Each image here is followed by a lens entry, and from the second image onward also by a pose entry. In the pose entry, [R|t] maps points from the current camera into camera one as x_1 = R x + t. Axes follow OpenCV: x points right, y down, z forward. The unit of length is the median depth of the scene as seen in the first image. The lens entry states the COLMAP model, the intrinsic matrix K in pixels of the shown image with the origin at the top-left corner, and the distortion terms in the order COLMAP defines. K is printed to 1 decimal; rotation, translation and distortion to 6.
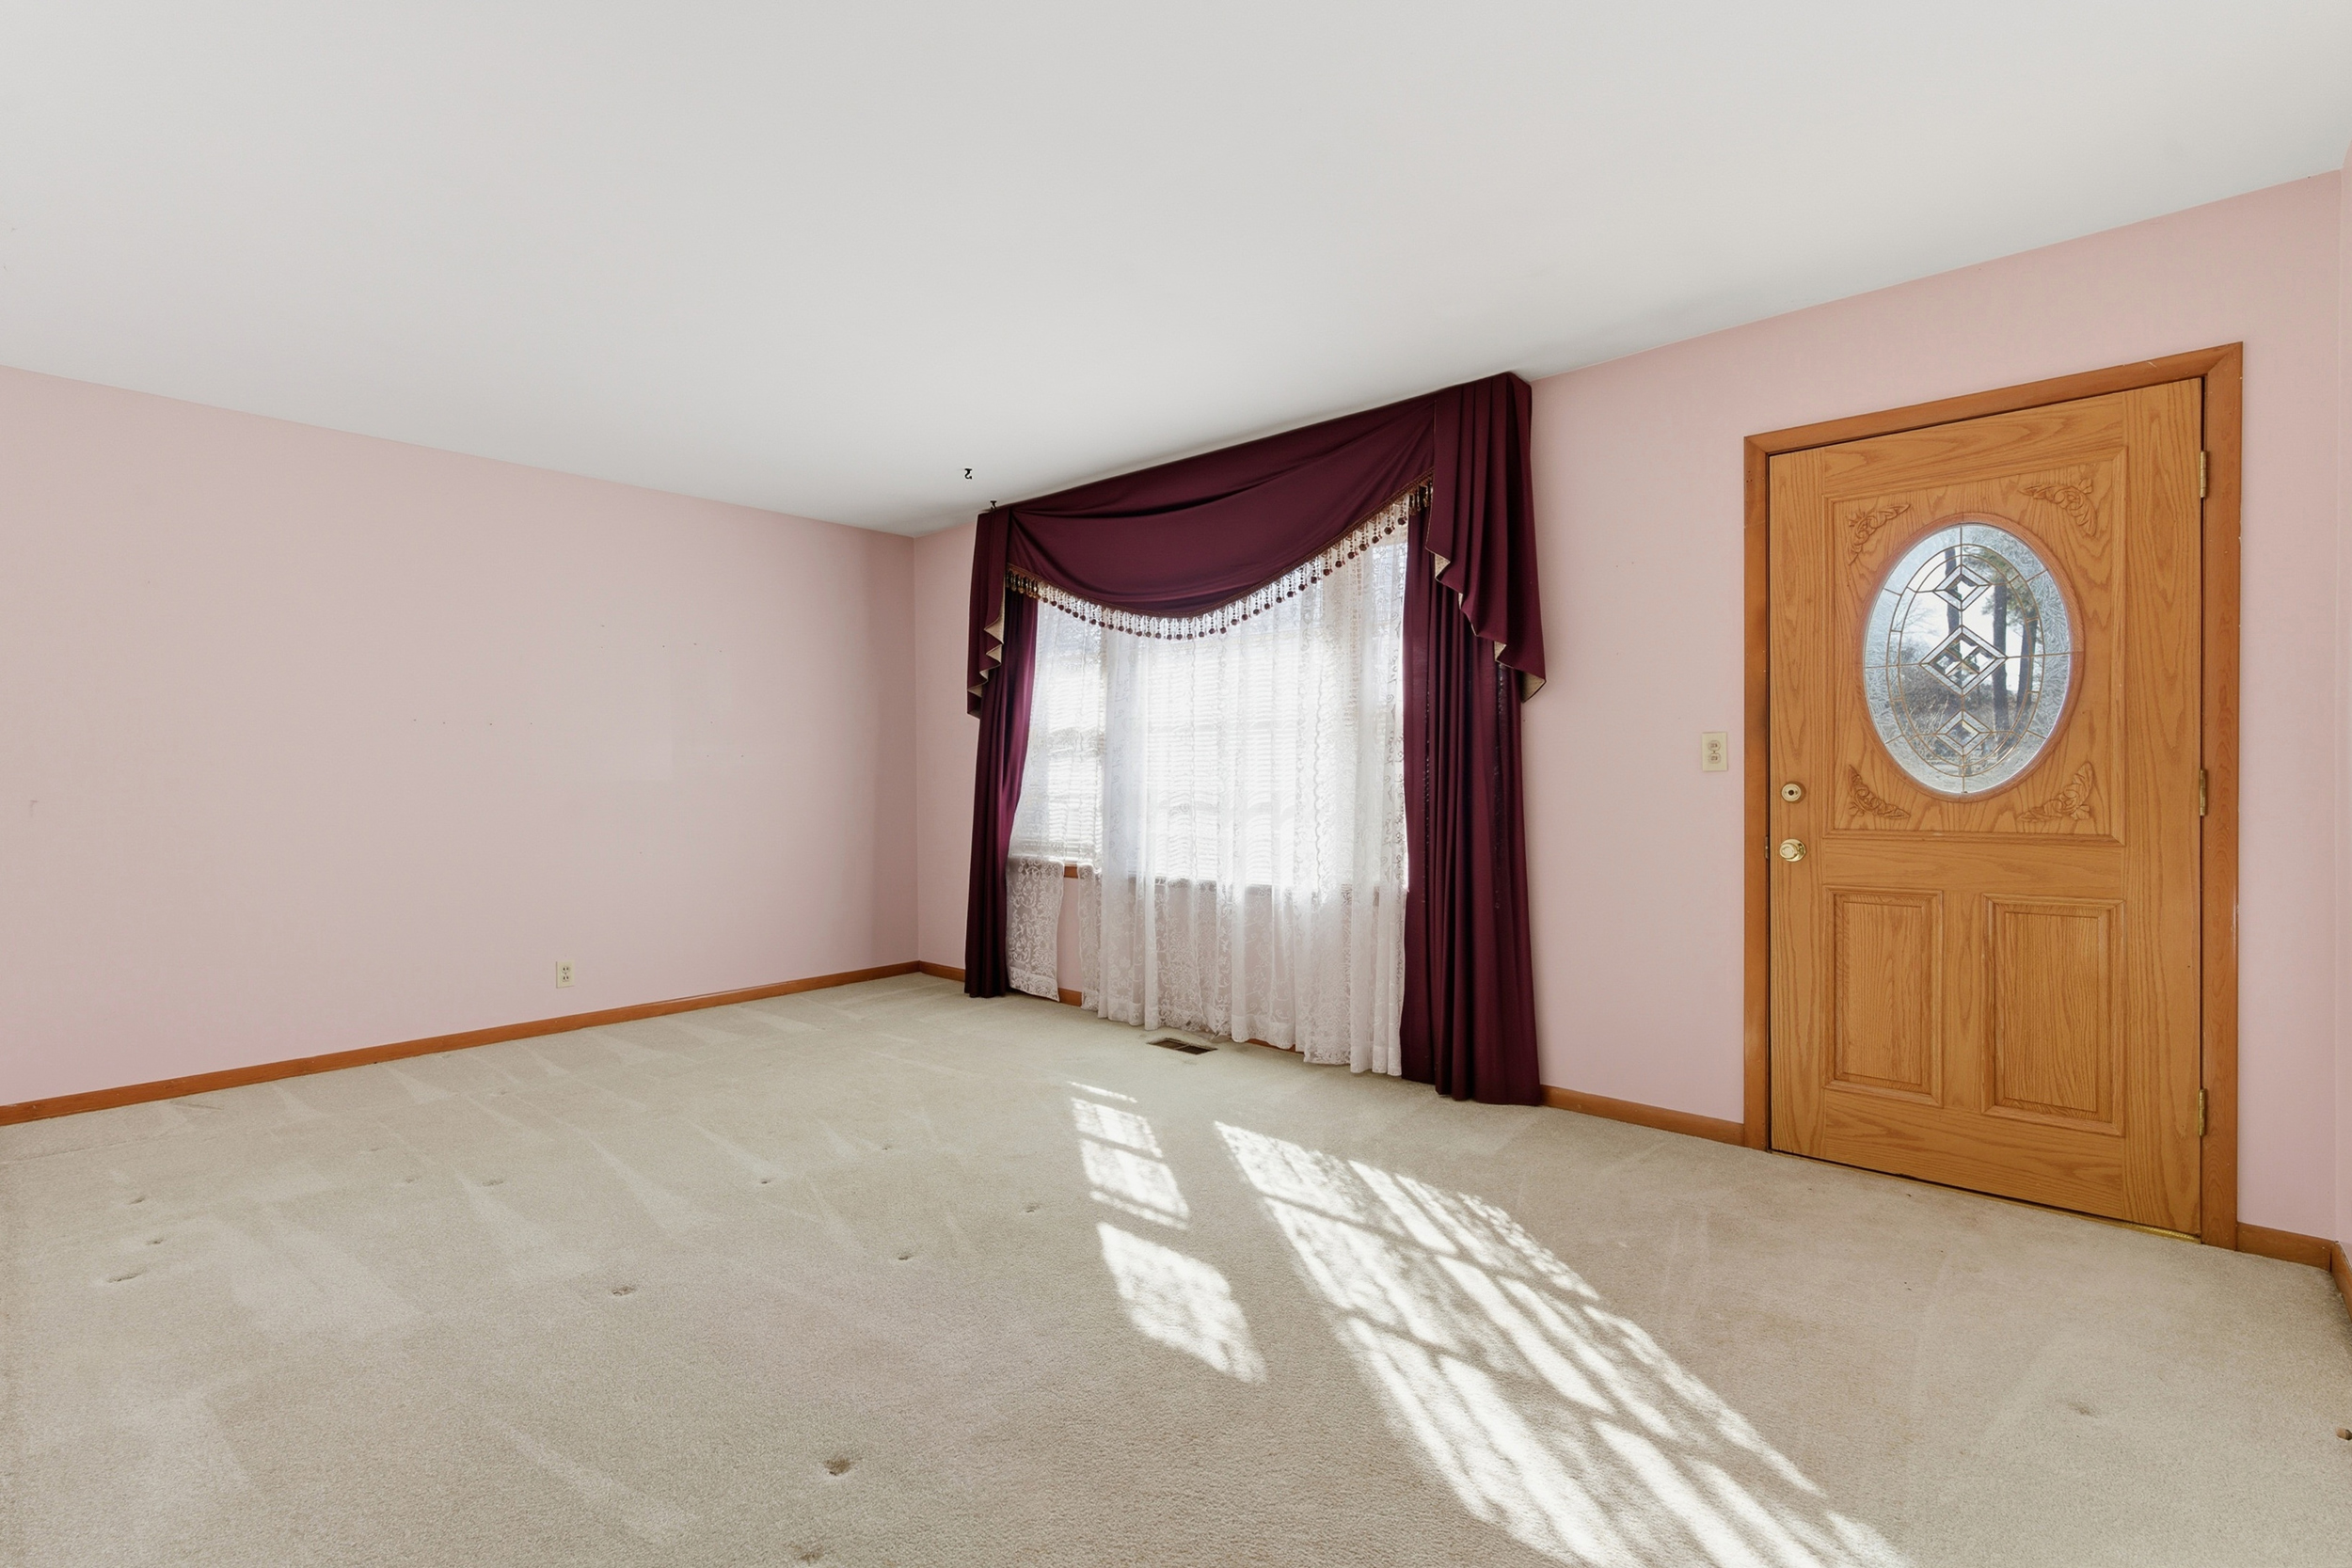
lens RADIAL K [[1064.1, 0, 1116.7], [0, 1064.1, 775.6], [0, 0, 1]] dist [0.001803, -0.000212]
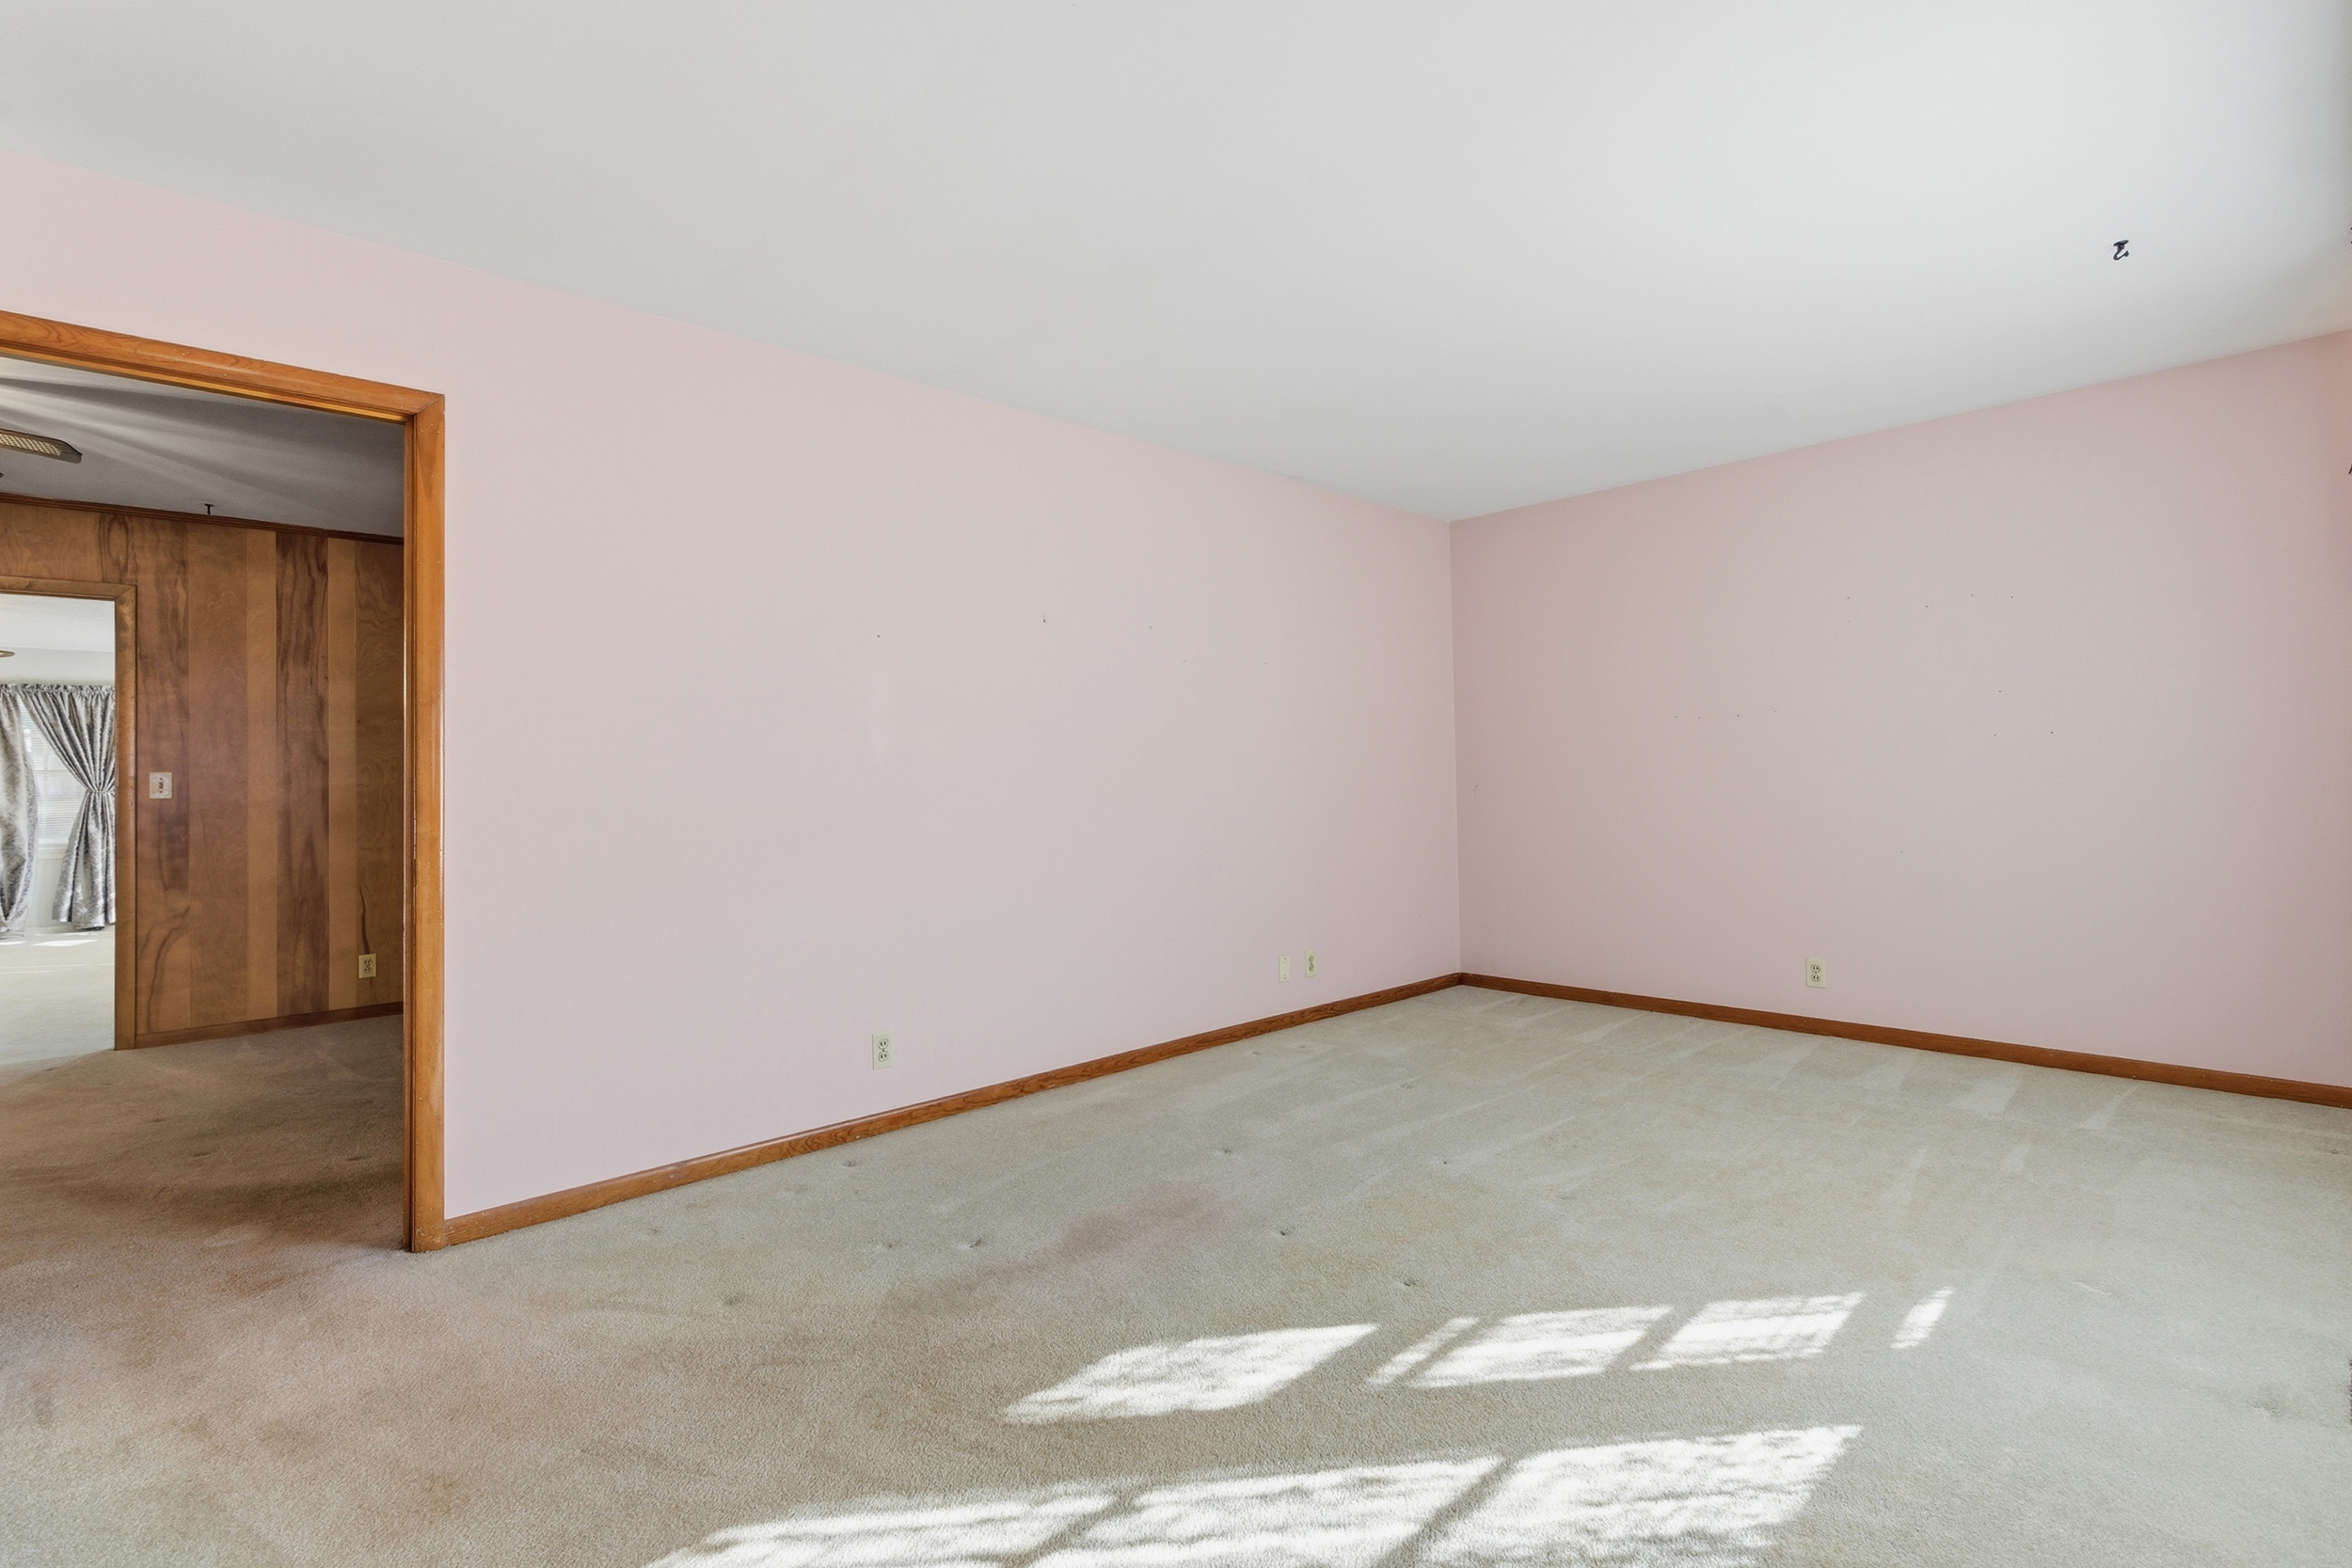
lens RADIAL K [[1064.1, 0, 1206.0], [0, 1064.1, 750.1], [0, 0, 1]] dist [0.001803, -0.000212]
pose [[-0.022421, -0.022346, -0.999499, 0.767784], [0.019692, 0.999546, -0.022789, 0.000489], [0.999555, -0.020193, -0.021971, 0.856656]]
